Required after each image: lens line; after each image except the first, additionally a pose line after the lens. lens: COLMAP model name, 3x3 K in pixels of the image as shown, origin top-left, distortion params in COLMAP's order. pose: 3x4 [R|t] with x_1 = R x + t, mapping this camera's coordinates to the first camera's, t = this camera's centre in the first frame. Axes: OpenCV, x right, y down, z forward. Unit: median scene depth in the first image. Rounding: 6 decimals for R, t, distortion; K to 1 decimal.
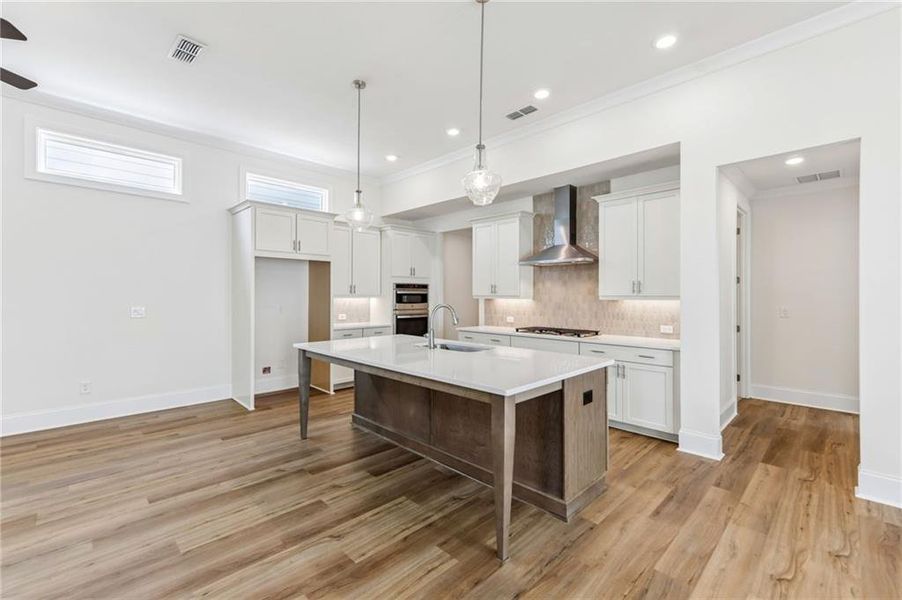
lens RADIAL K [[391.2, 0, 449.4], [0, 391.2, 295.9], [0, 0, 1]] dist [0.011505, -0.000101]
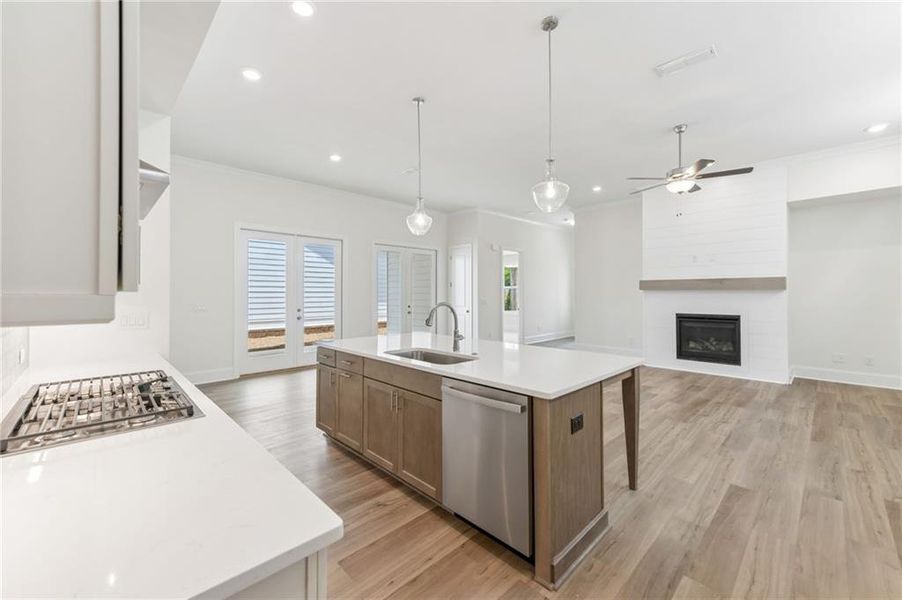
lens RADIAL K [[361.0, 0, 450.4], [0, 361.0, 284.7], [0, 0, 1]] dist [0.017588, -0.000240]
pose [[-0.999969, -0.003564, 0.007041, -0.038890], [-0.003742, 0.999671, -0.025387, 0.005016], [-0.006948, -0.025413, -0.999653, 1.733283]]
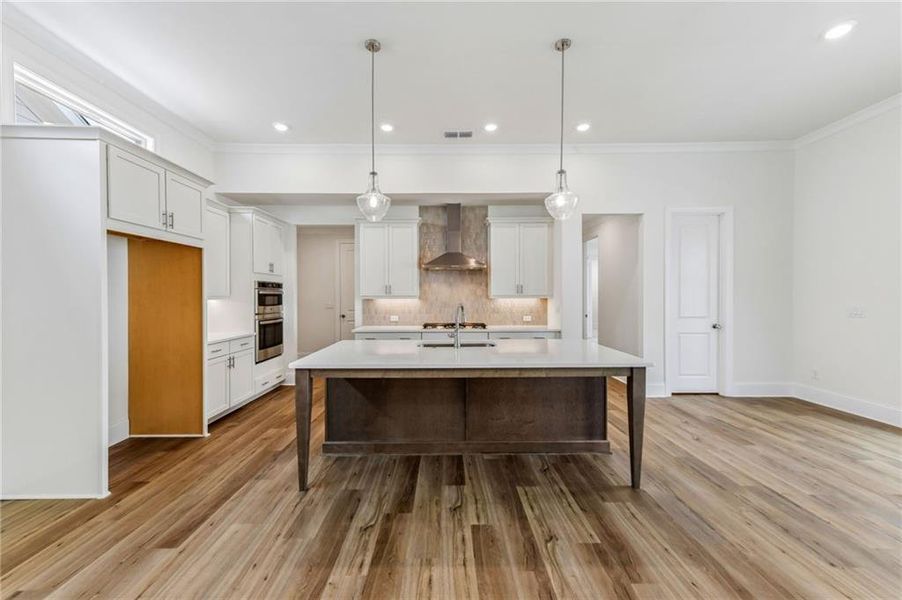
lens RADIAL K [[361.0, 0, 450.3], [0, 361.0, 298.8], [0, 0, 1]] dist [0.017588, -0.000240]
pose [[0.691431, -0.011294, 0.722354, -0.689803], [0.005550, 0.999931, 0.010320, -0.002466], [-0.722421, -0.003126, 0.691446, 0.337683]]
